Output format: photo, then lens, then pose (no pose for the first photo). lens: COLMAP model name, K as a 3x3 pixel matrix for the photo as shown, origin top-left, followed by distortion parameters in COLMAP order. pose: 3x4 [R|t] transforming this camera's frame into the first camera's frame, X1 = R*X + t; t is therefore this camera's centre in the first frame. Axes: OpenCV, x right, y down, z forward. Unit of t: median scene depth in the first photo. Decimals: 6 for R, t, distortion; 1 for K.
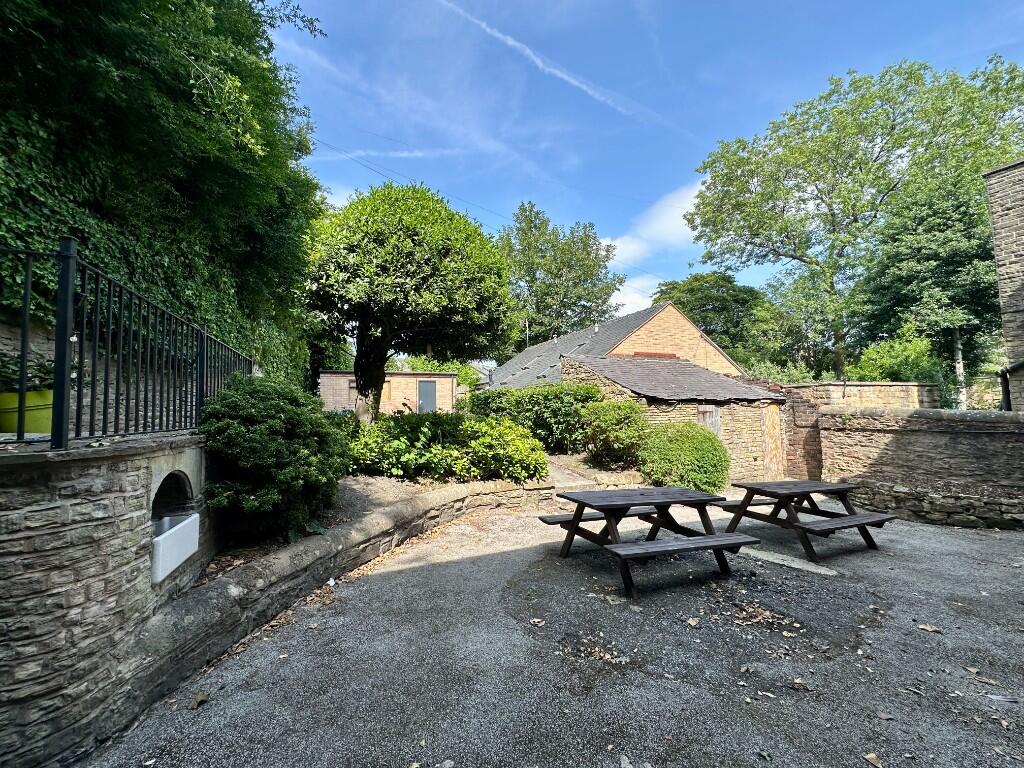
lens RADIAL K [[410.5, 0, 512.0], [0, 410.5, 384.0], [0, 0, 1]] dist [0.018915, -0.000062]
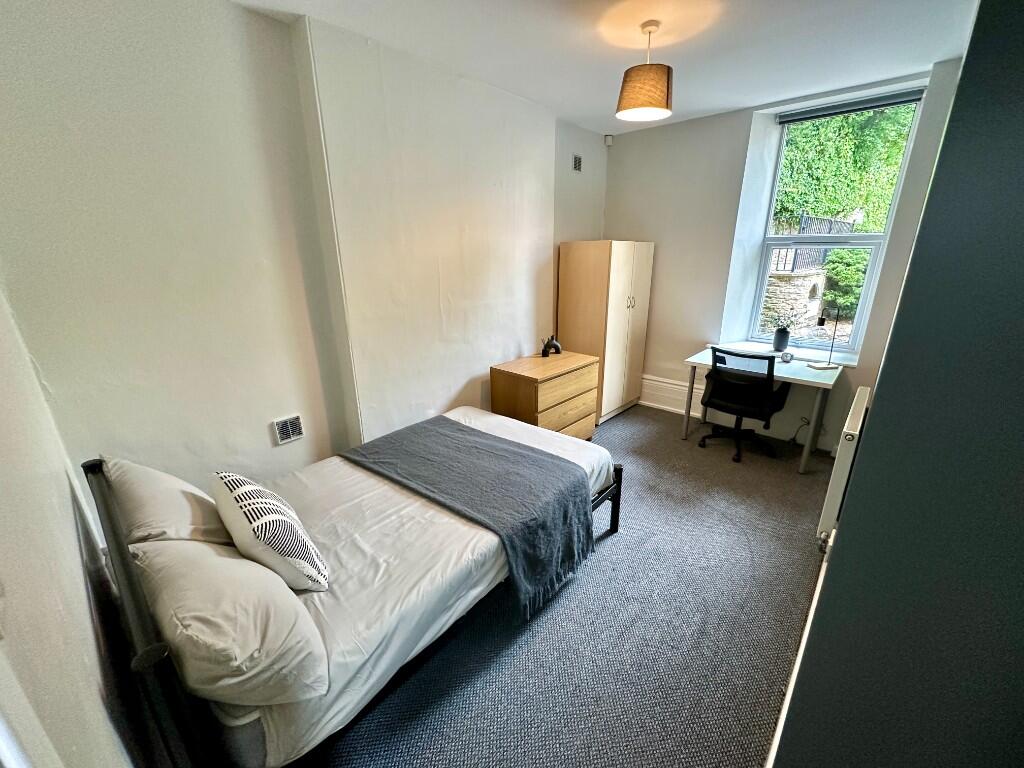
lens RADIAL K [[410.5, 0, 512.0], [0, 410.5, 384.0], [0, 0, 1]] dist [0.018915, -0.000062]
pose [[0.364674, 0.297609, -0.882294, 0.966946], [0.059903, 0.938085, 0.341187, -0.200486], [0.929206, -0.177274, 0.324268, -1.676502]]
